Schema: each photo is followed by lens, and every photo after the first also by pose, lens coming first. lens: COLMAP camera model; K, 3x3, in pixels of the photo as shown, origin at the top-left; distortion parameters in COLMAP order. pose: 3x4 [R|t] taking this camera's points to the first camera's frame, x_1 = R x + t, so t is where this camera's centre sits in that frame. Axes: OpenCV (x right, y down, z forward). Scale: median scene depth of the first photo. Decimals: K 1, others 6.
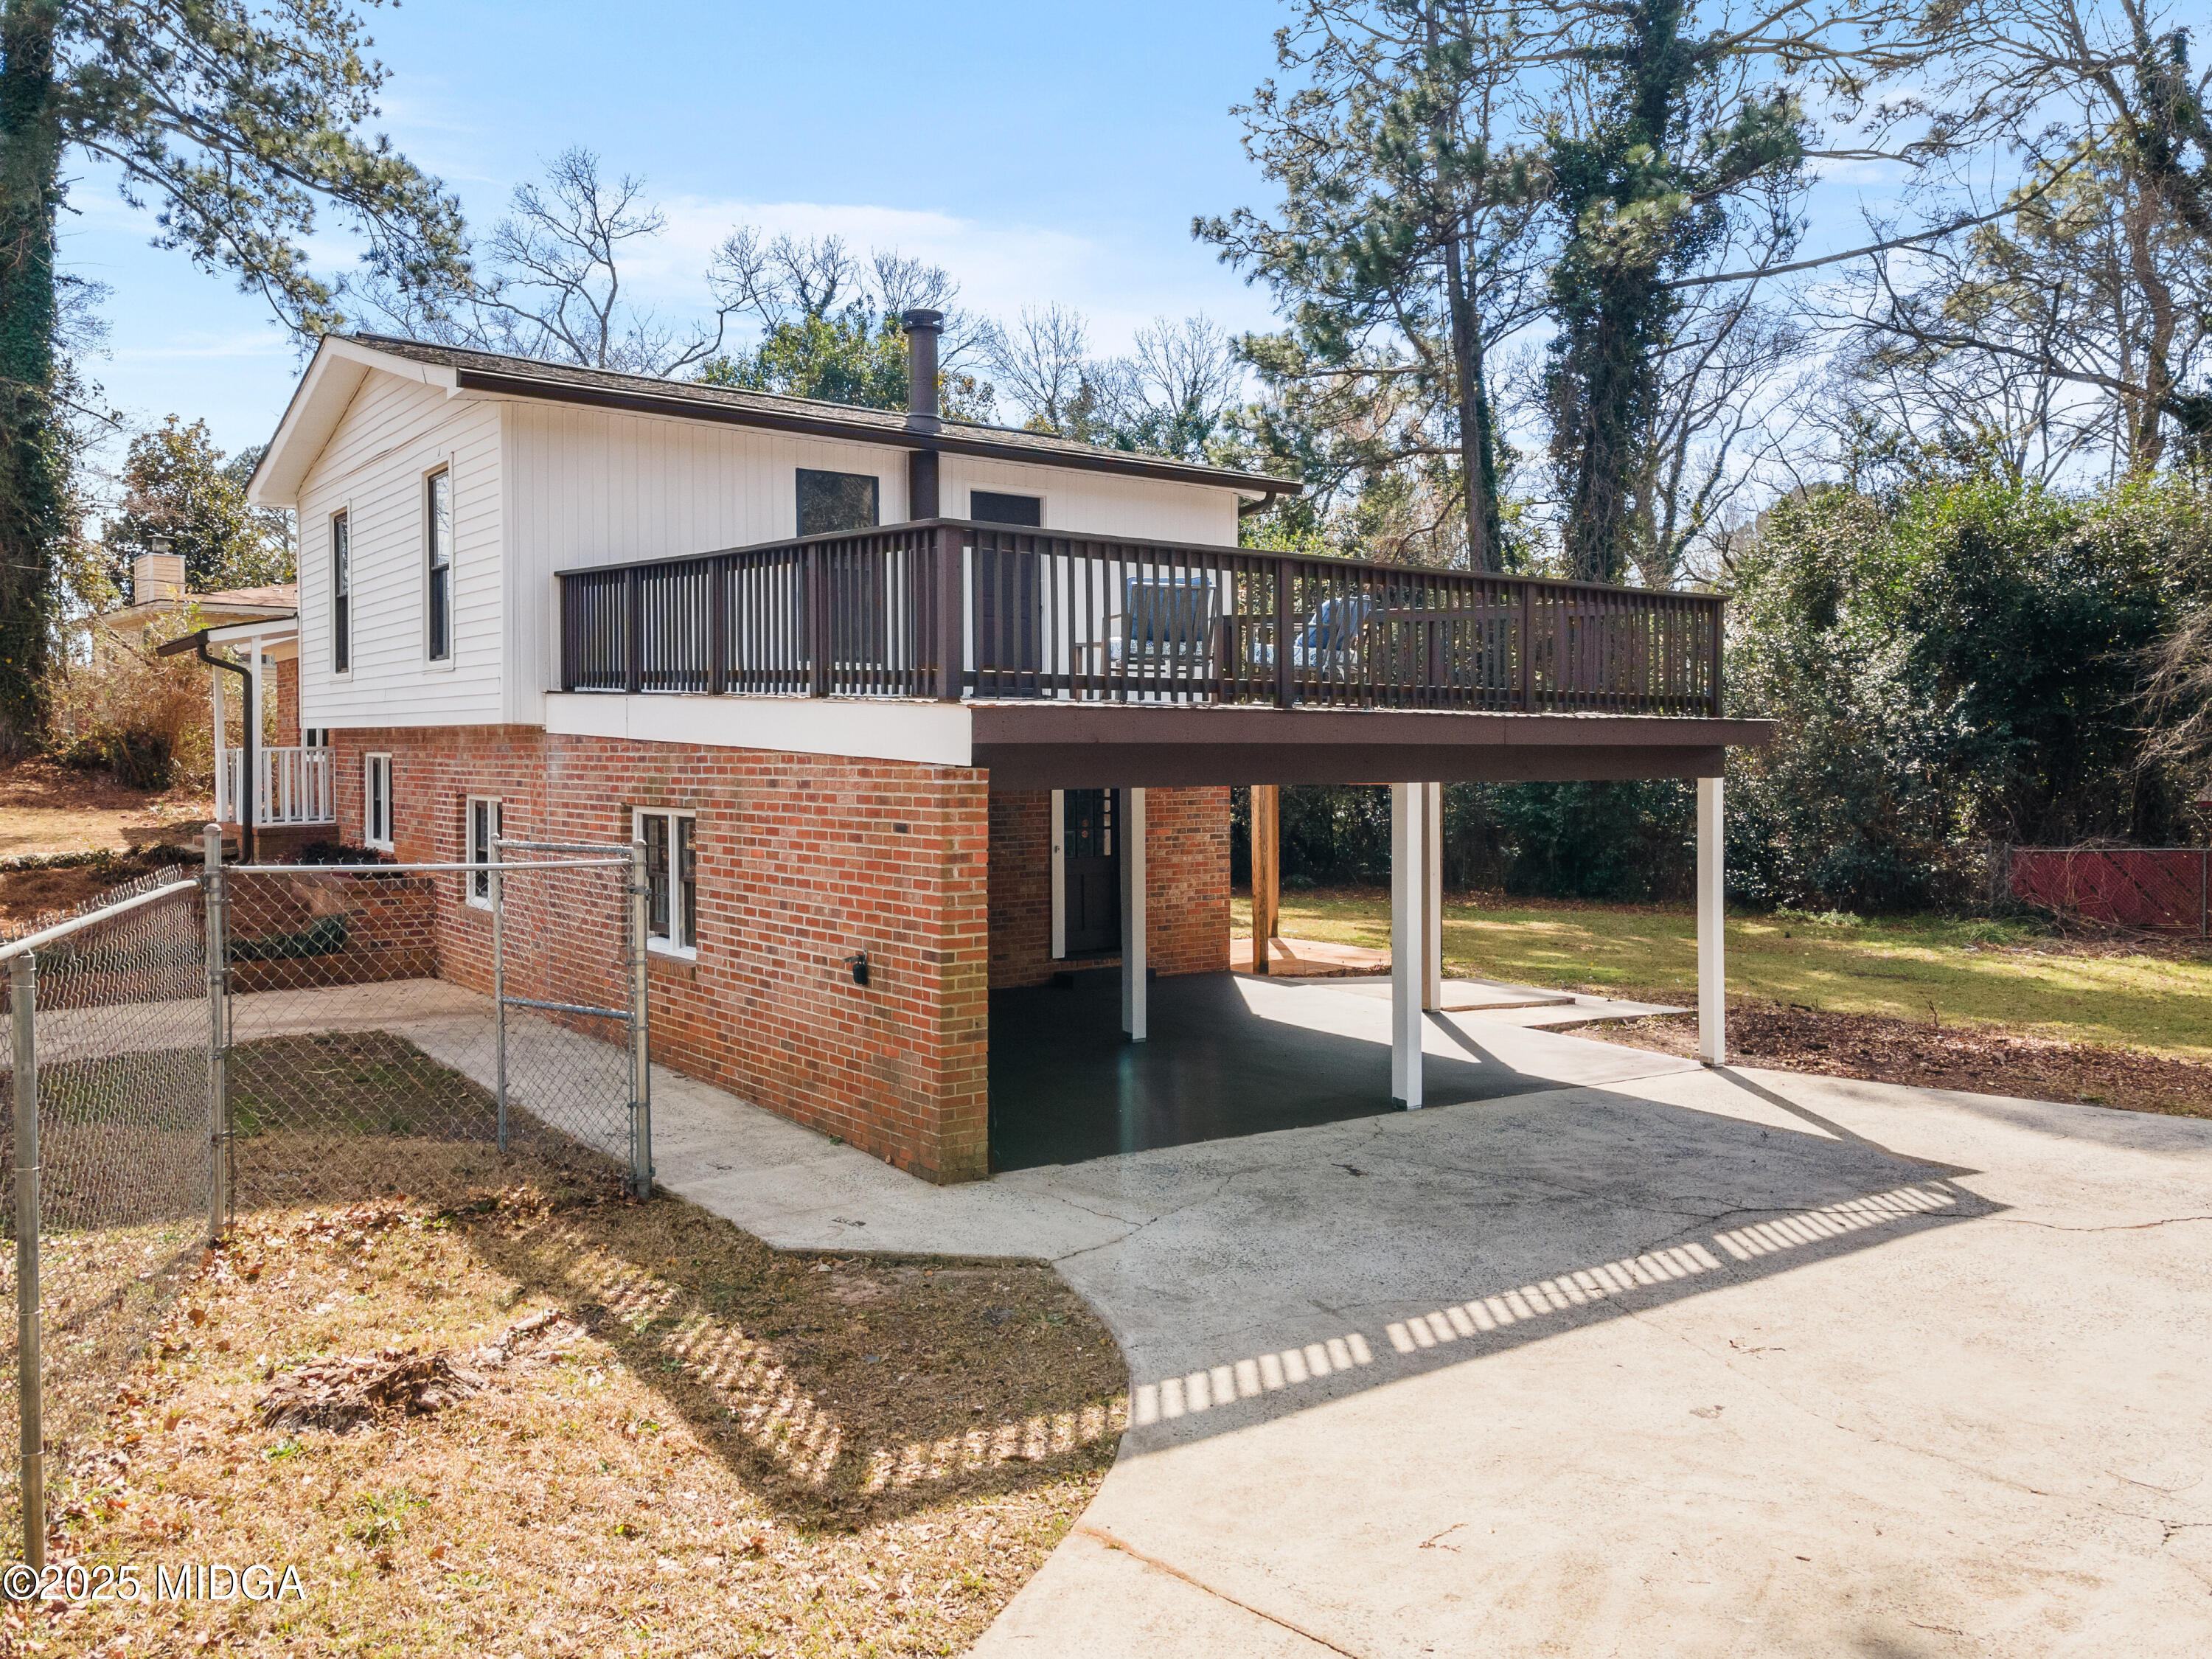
lens RADIAL K [[1641.6, 0, 1122.3], [0, 1641.6, 770.6], [0, 0, 1]] dist [0.028158, 0.006570]
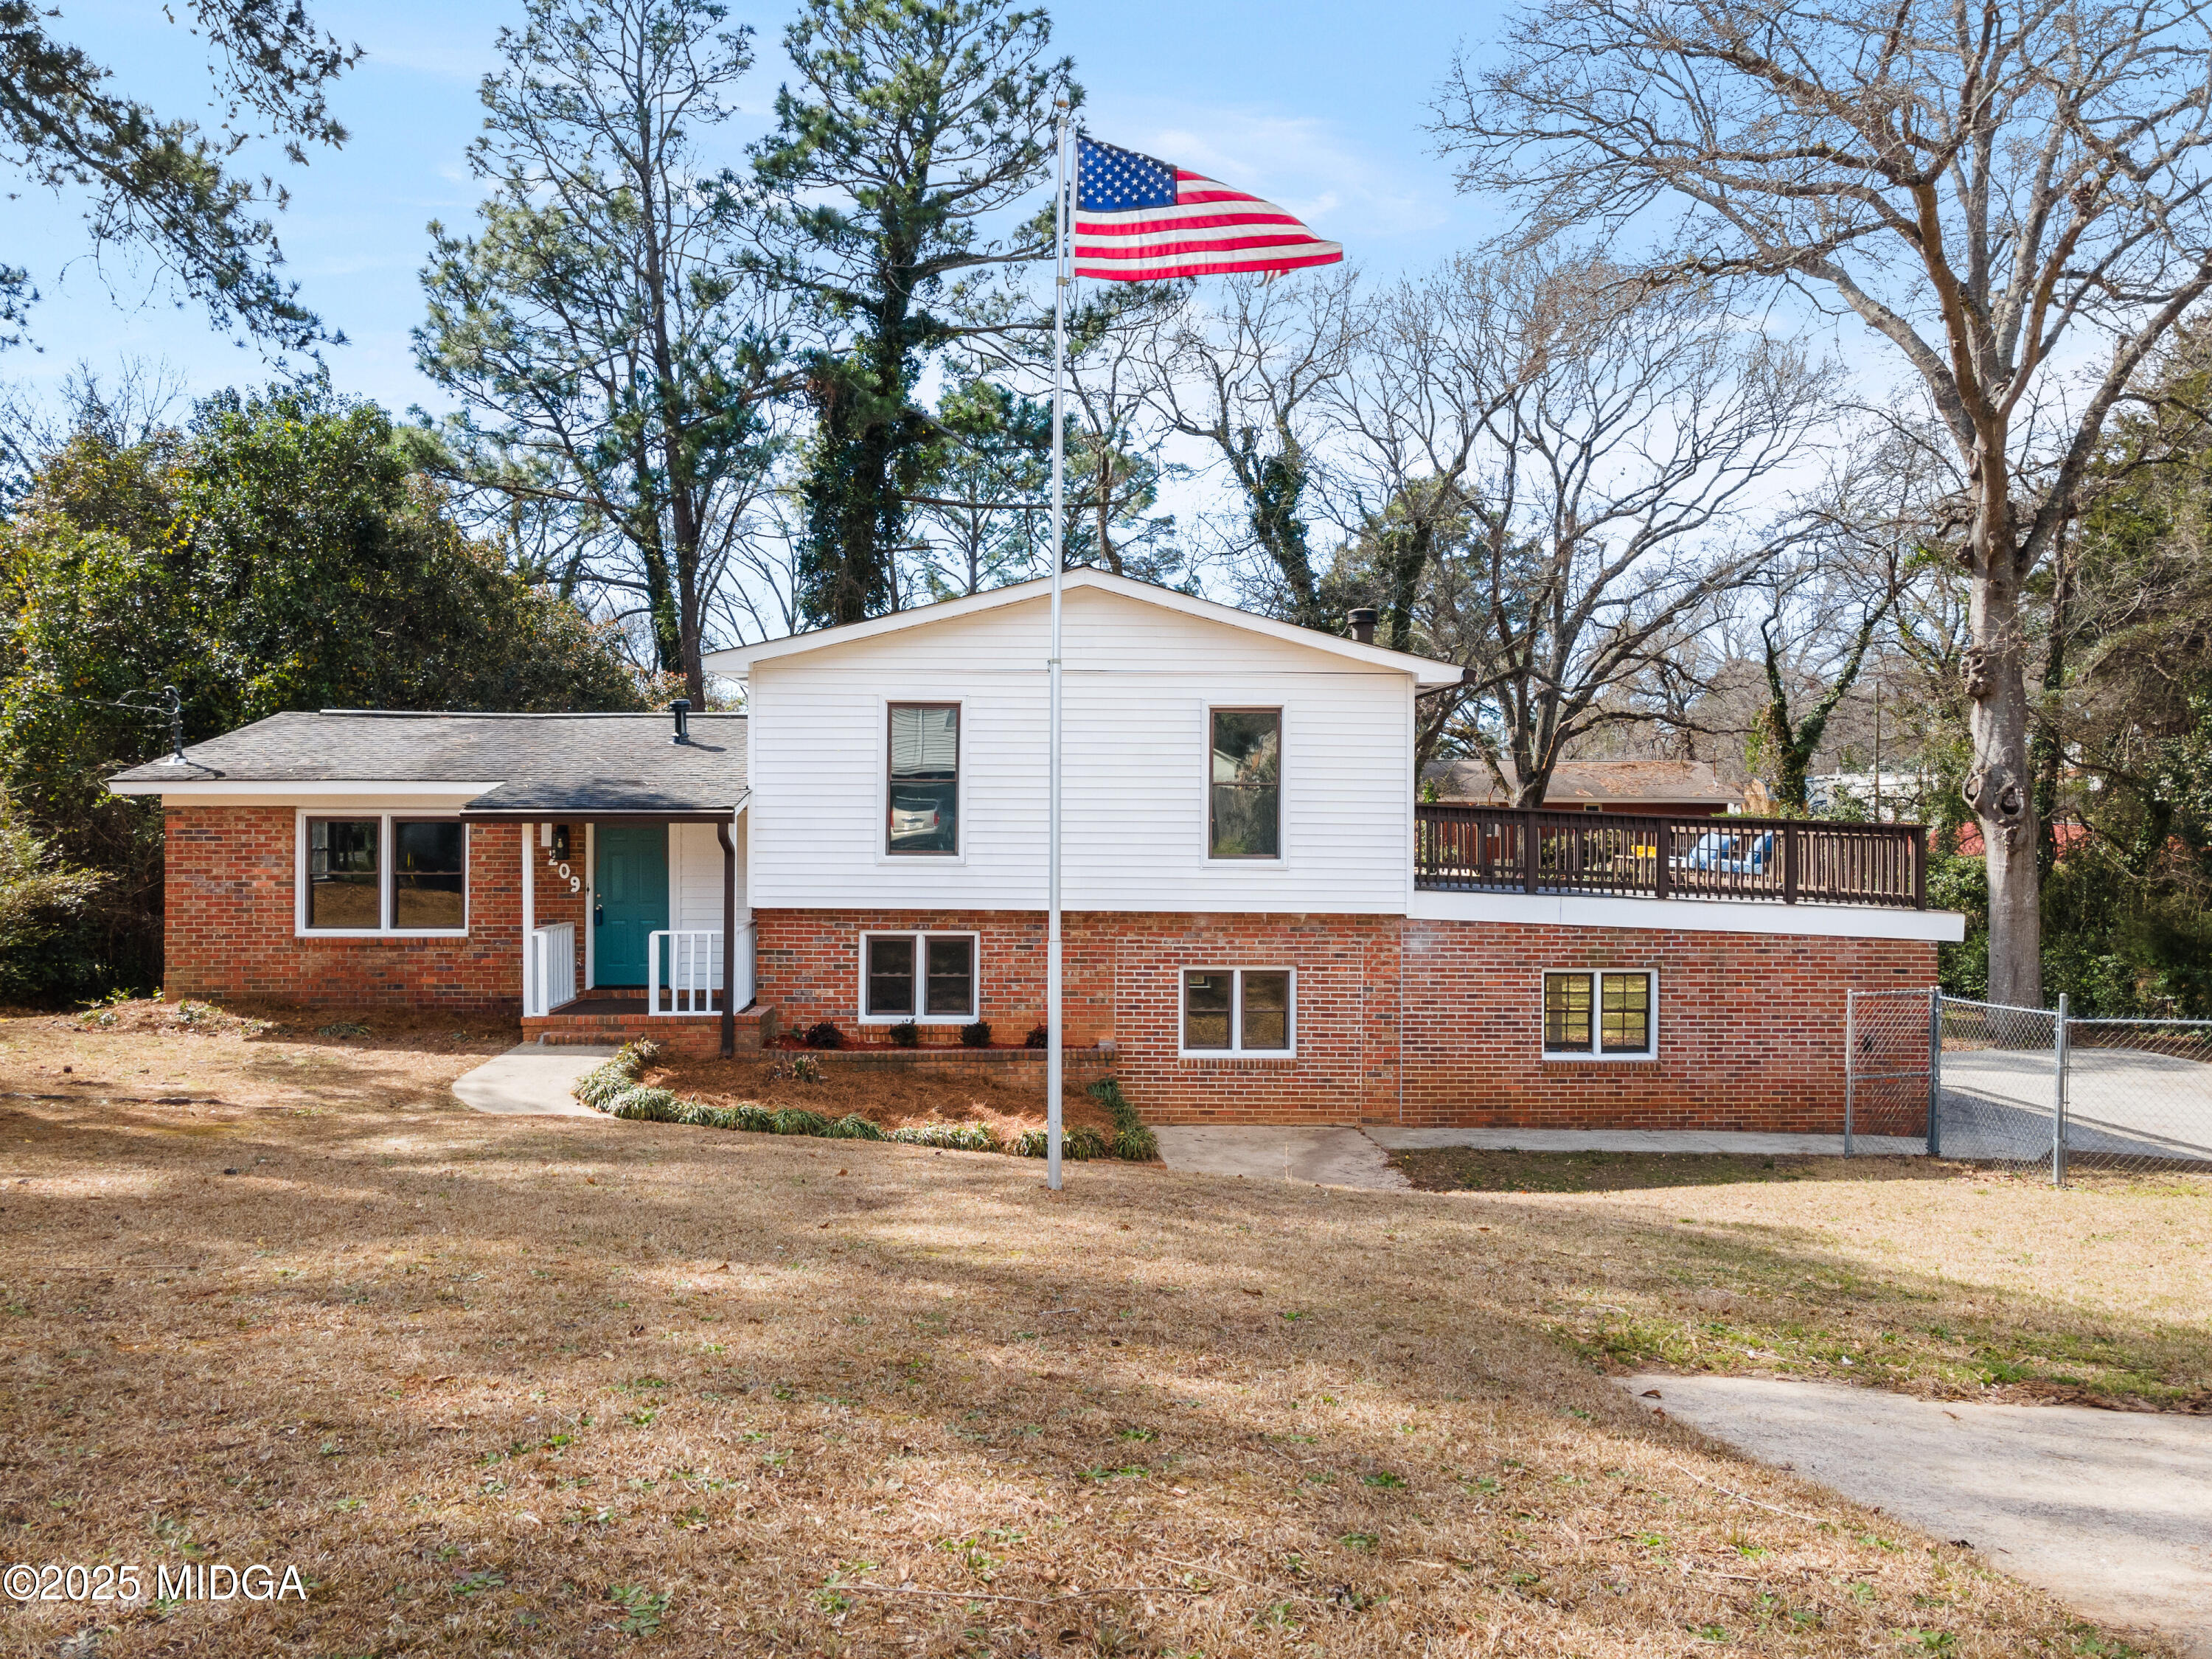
lens RADIAL K [[1608.7, 0, 1100.4], [0, 1608.7, 814.9], [0, 0, 1]] dist [0.031268, -0.003650]
pose [[0.591759, 0.009593, 0.806058, -1.140208], [0.001527, 0.999914, -0.013022, -0.066394], [-0.806113, 0.008937, 0.591694, 0.286680]]
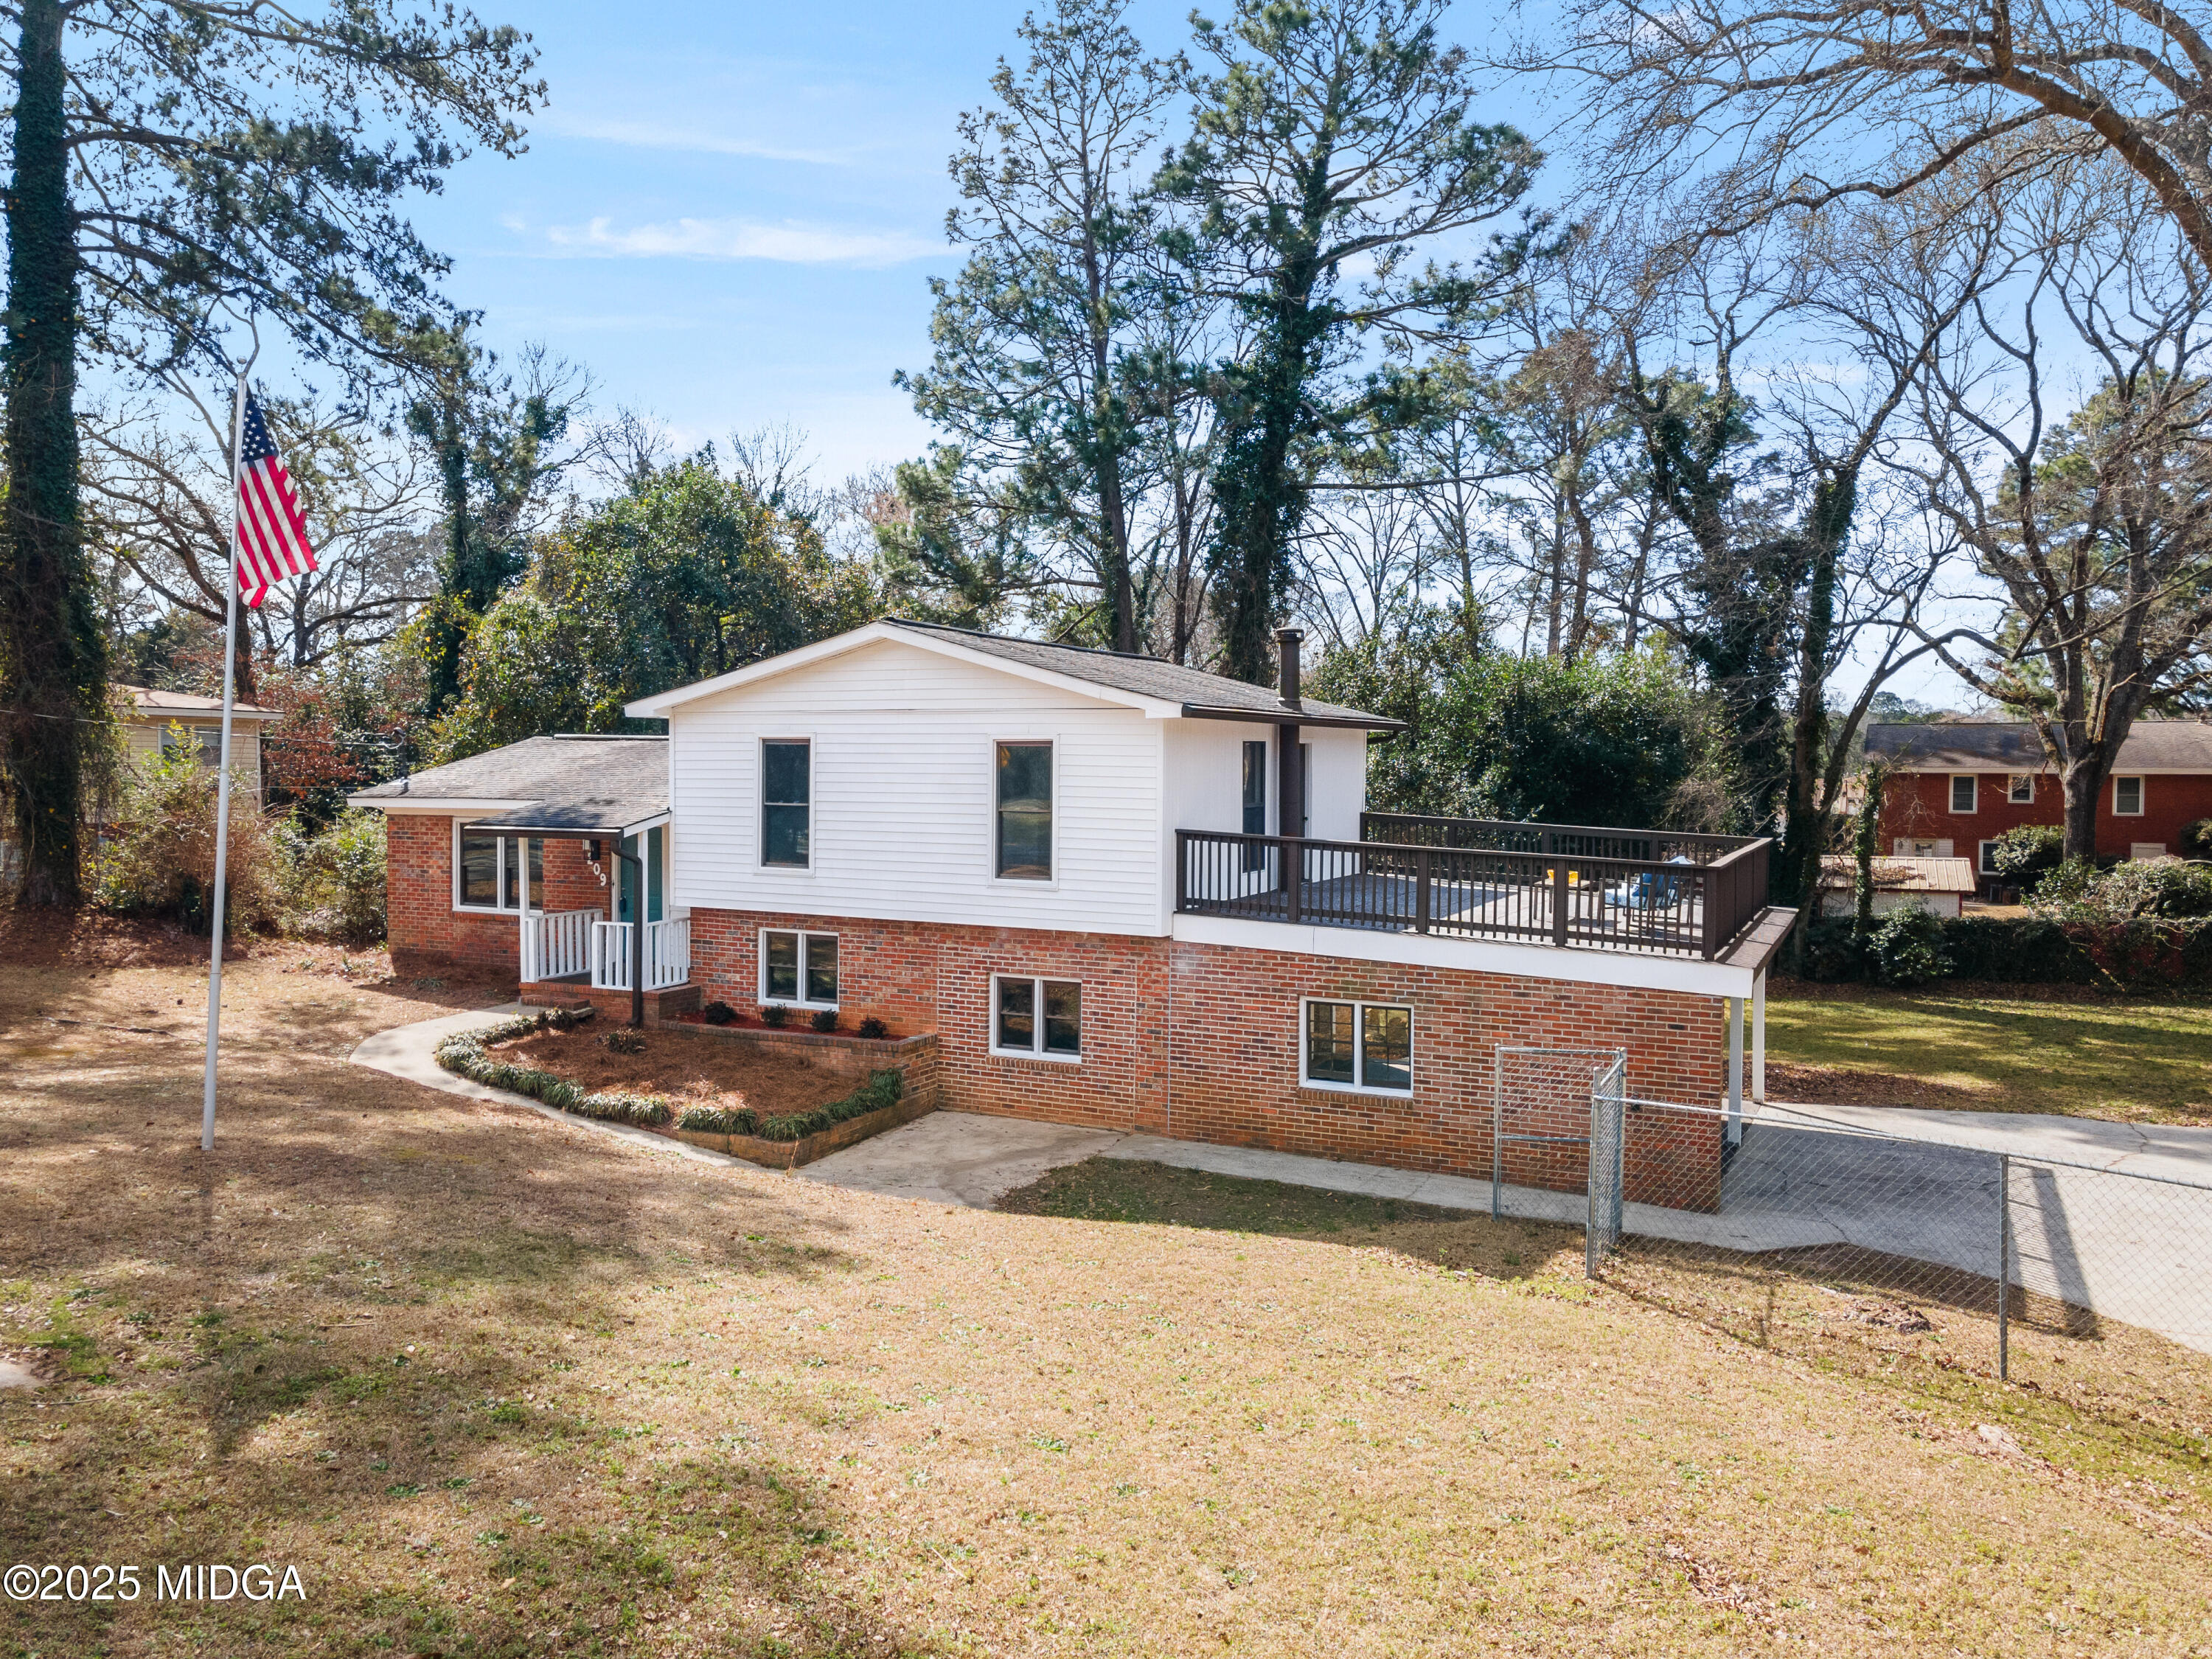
lens RADIAL K [[1608.7, 0, 1100.4], [0, 1608.7, 814.9], [0, 0, 1]] dist [0.031268, -0.003650]
pose [[0.902902, -0.004490, 0.429823, -0.725710], [-0.004763, 0.999780, 0.020449, -0.116162], [-0.429820, -0.020511, 0.902682, -0.181867]]
